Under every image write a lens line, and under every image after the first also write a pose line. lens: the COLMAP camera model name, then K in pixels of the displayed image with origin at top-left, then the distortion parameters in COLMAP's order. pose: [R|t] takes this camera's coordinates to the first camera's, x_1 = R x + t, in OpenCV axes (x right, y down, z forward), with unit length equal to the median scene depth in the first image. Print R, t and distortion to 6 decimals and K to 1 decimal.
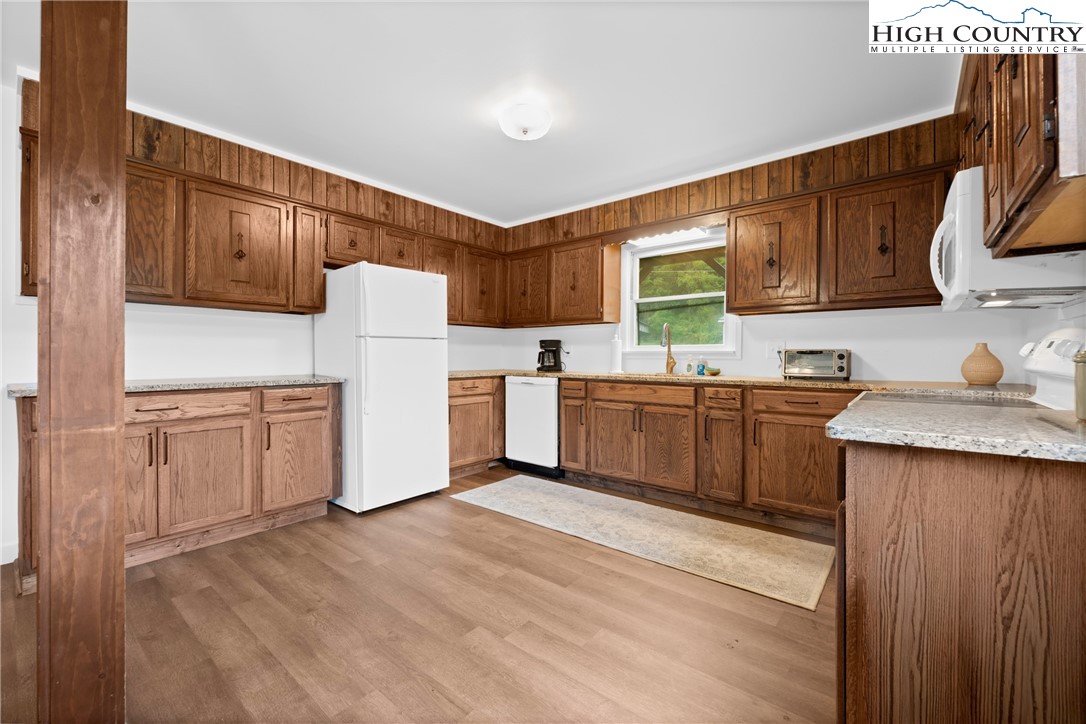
lens RADIAL K [[447.0, 0, 540.5], [0, 447.0, 355.4], [0, 0, 1]] dist [-0.001896, 0.000022]
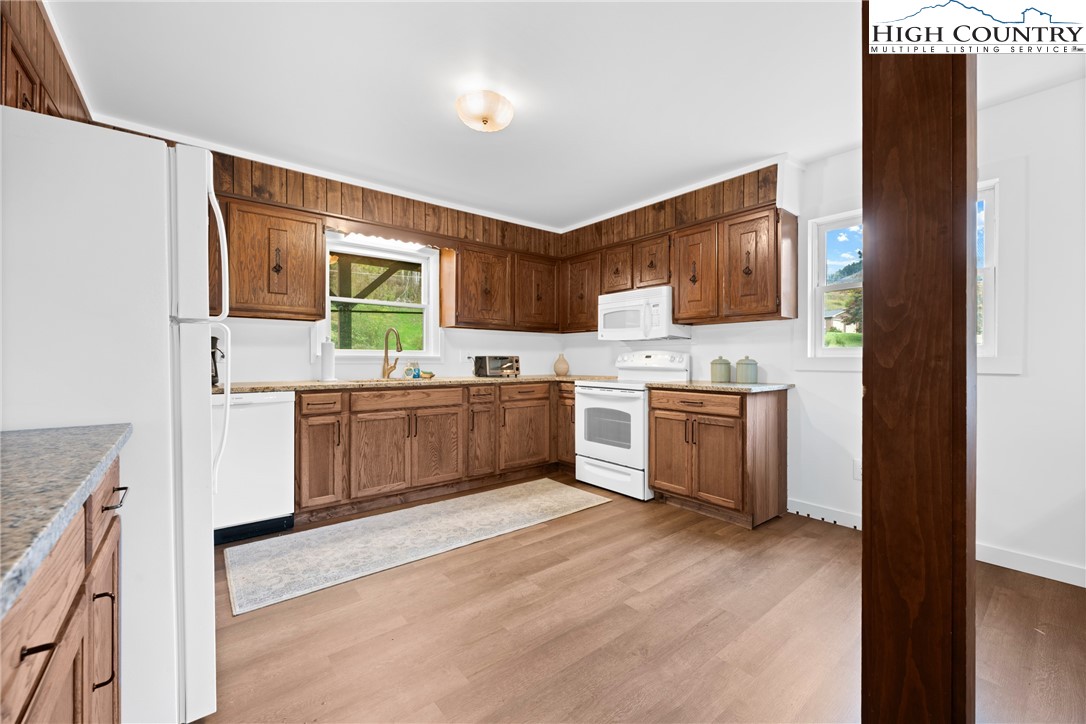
lens RADIAL K [[432.8, 0, 540.7], [0, 432.8, 358.6], [0, 0, 1]] dist [-0.002022, 0.000015]
pose [[0.198021, 0.001337, 0.980197, -0.685292], [-0.002119, 0.999997, -0.000936, -0.003922], [-0.980195, -0.001892, 0.198023, 0.542784]]
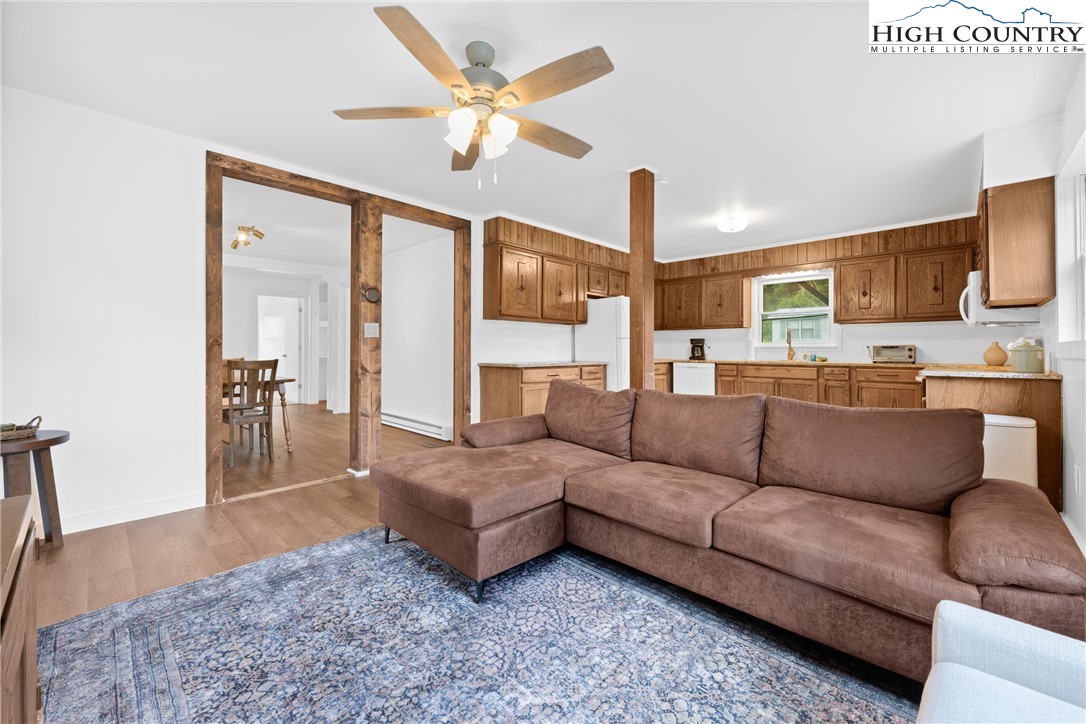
lens RADIAL K [[436.3, 0, 542.4], [0, 436.3, 344.5], [0, 0, 1]] dist [-0.000287, -0.000057]
pose [[0.997226, -0.000041, -0.074434, -0.533620], [-0.000890, 0.999922, -0.012463, 0.004607], [0.074428, 0.012494, 0.997148, -0.678113]]
